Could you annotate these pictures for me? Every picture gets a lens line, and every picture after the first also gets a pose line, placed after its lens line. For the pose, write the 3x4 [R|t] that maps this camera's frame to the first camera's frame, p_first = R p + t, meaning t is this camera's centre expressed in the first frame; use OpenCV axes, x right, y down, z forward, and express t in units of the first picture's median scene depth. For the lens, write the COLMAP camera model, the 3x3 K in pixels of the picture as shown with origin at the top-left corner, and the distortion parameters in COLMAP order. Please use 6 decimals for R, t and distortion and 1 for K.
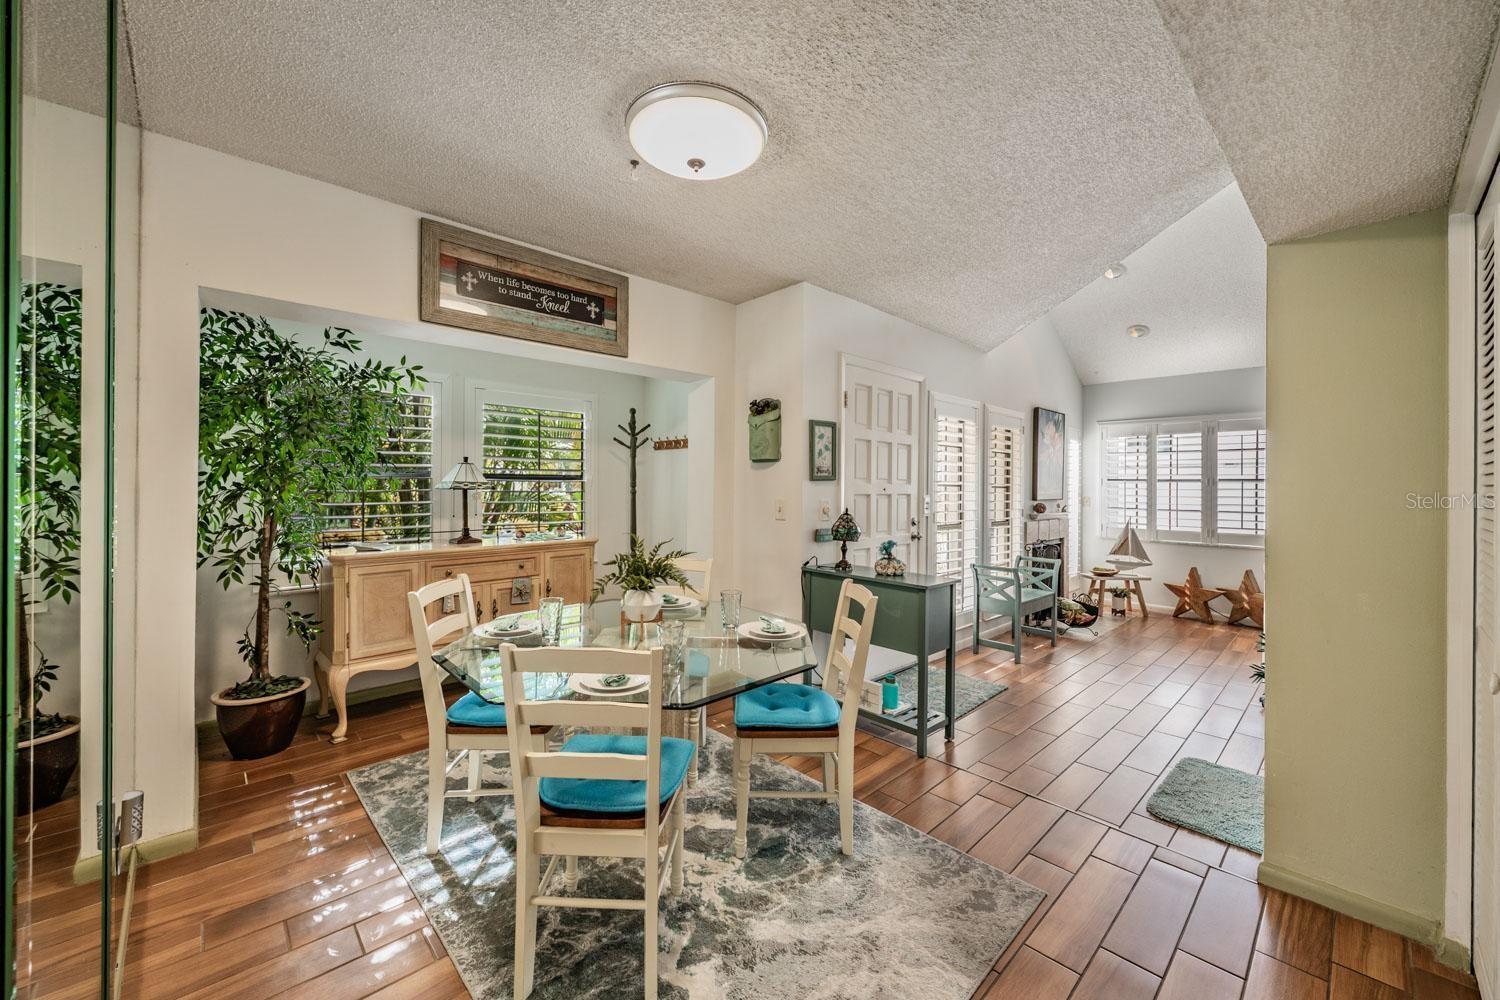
lens RADIAL K [[587.9, 0, 760.8], [0, 587.9, 492.8], [0, 0, 1]] dist [0.006388, -0.002160]
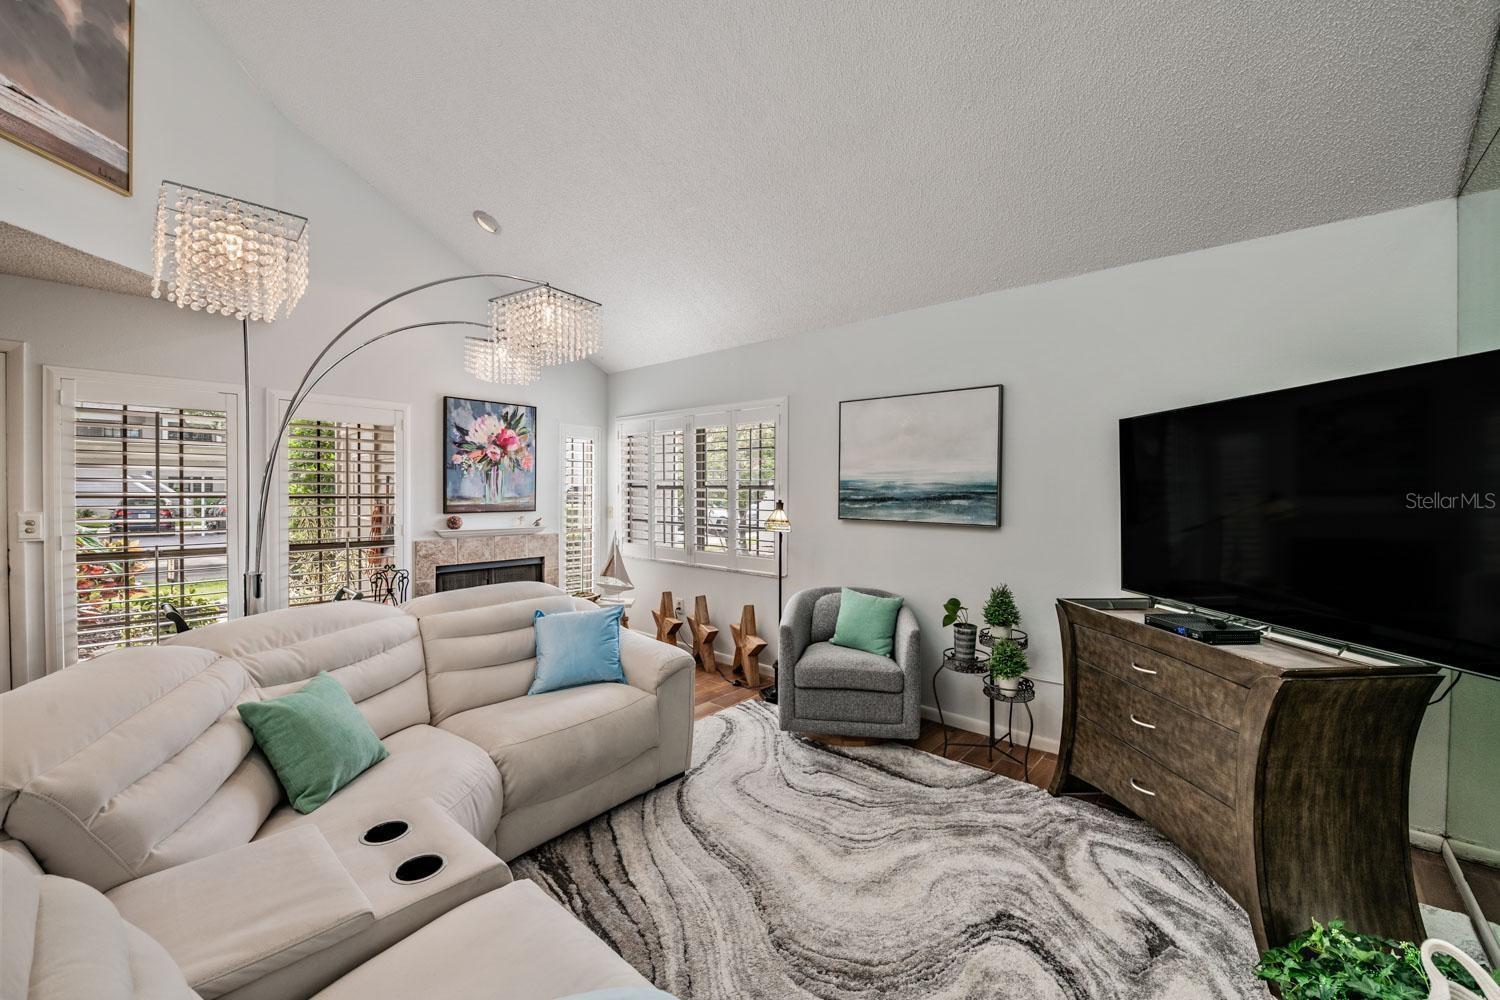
lens RADIAL K [[587.9, 0, 749.8], [0, 587.9, 496.9], [0, 0, 1]] dist [0.006388, -0.002160]
pose [[0.997255, 0.000727, 0.074034, 0.753671], [-0.001160, 0.999983, 0.005798, -0.012125], [-0.074029, -0.005868, 0.997239, 0.165091]]
